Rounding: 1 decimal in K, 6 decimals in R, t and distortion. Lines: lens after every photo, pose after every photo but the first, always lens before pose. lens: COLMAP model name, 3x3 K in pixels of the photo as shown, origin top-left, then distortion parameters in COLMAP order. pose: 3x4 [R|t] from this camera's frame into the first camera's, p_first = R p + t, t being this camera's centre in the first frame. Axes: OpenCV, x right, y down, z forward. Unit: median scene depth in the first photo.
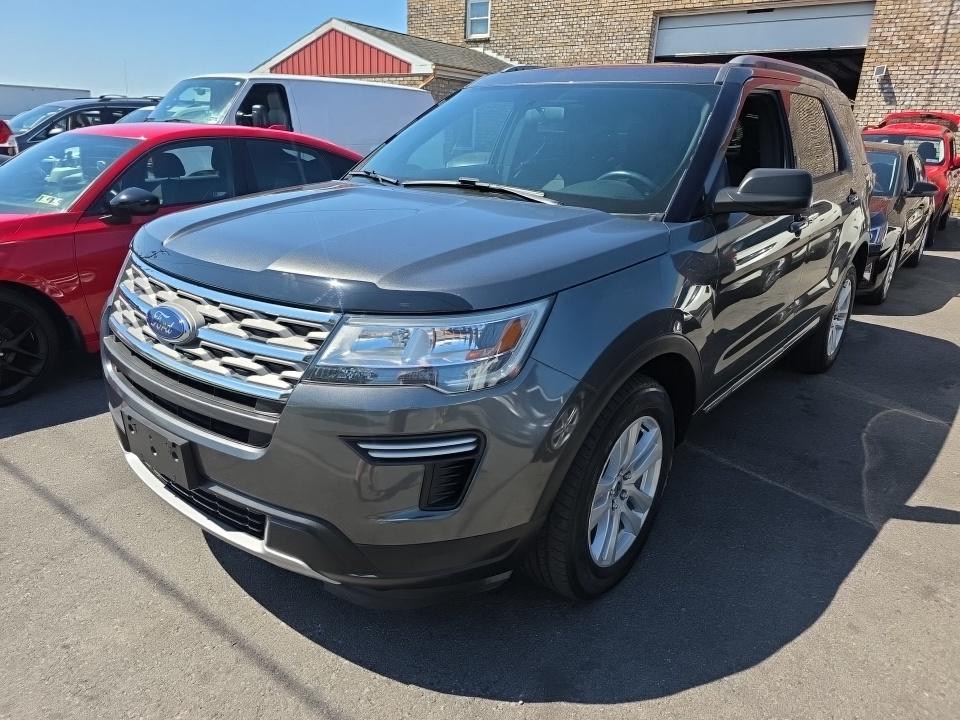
lens RADIAL K [[647.9, 0, 476.9], [0, 647.9, 359.7], [0, 0, 1]] dist [0.039541, -0.029583]
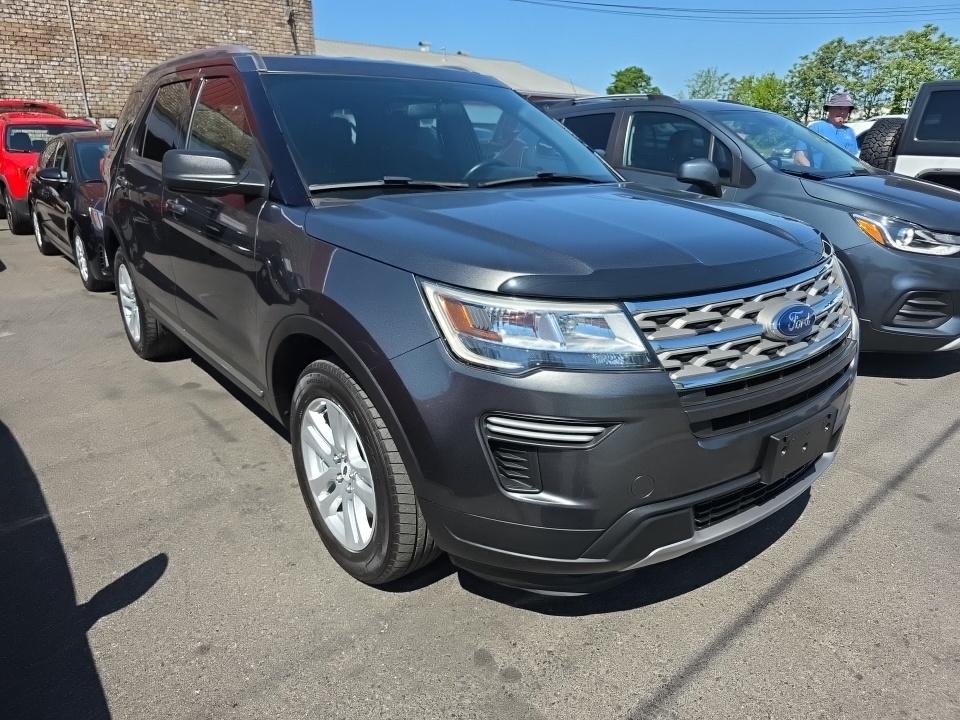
lens RADIAL K [[647.9, 0, 477.7], [0, 647.9, 358.0], [0, 0, 1]] dist [0.039541, -0.029583]
pose [[0.205340, -0.342374, 0.916851, -0.205229], [0.329275, 0.906369, 0.264714, -0.058355], [-0.921636, 0.247540, 0.298849, 0.157276]]
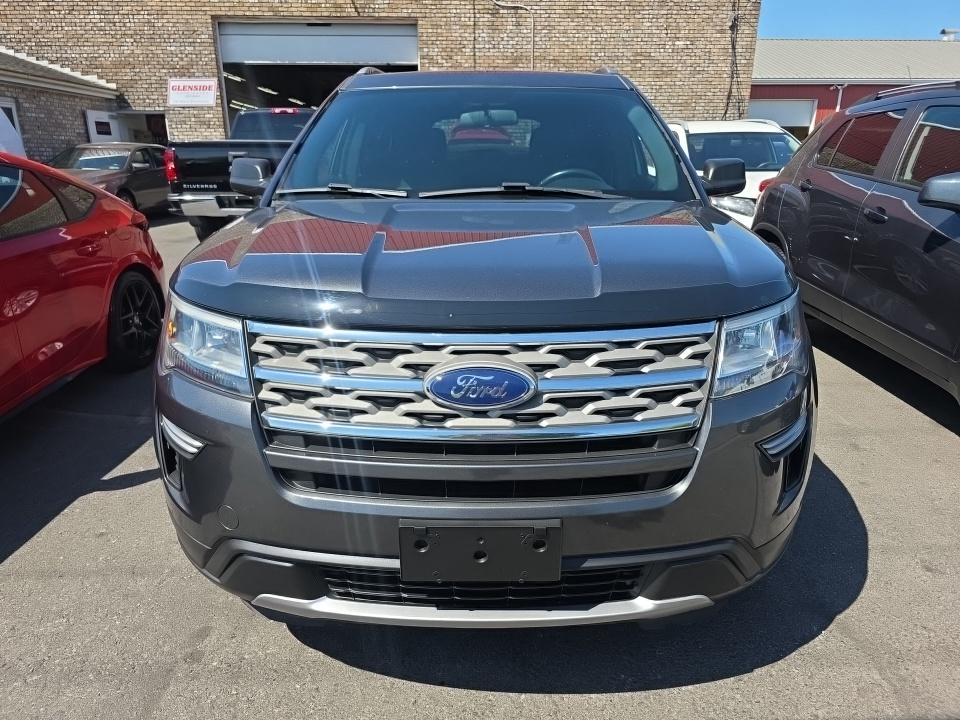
lens RADIAL K [[647.9, 0, 486.9], [0, 647.9, 363.6], [0, 0, 1]] dist [0.039541, -0.029583]
pose [[0.775829, -0.229902, 0.587566, -0.122718], [0.234506, 0.969610, 0.069744, -0.018108], [-0.585744, 0.083679, 0.806165, 0.050986]]
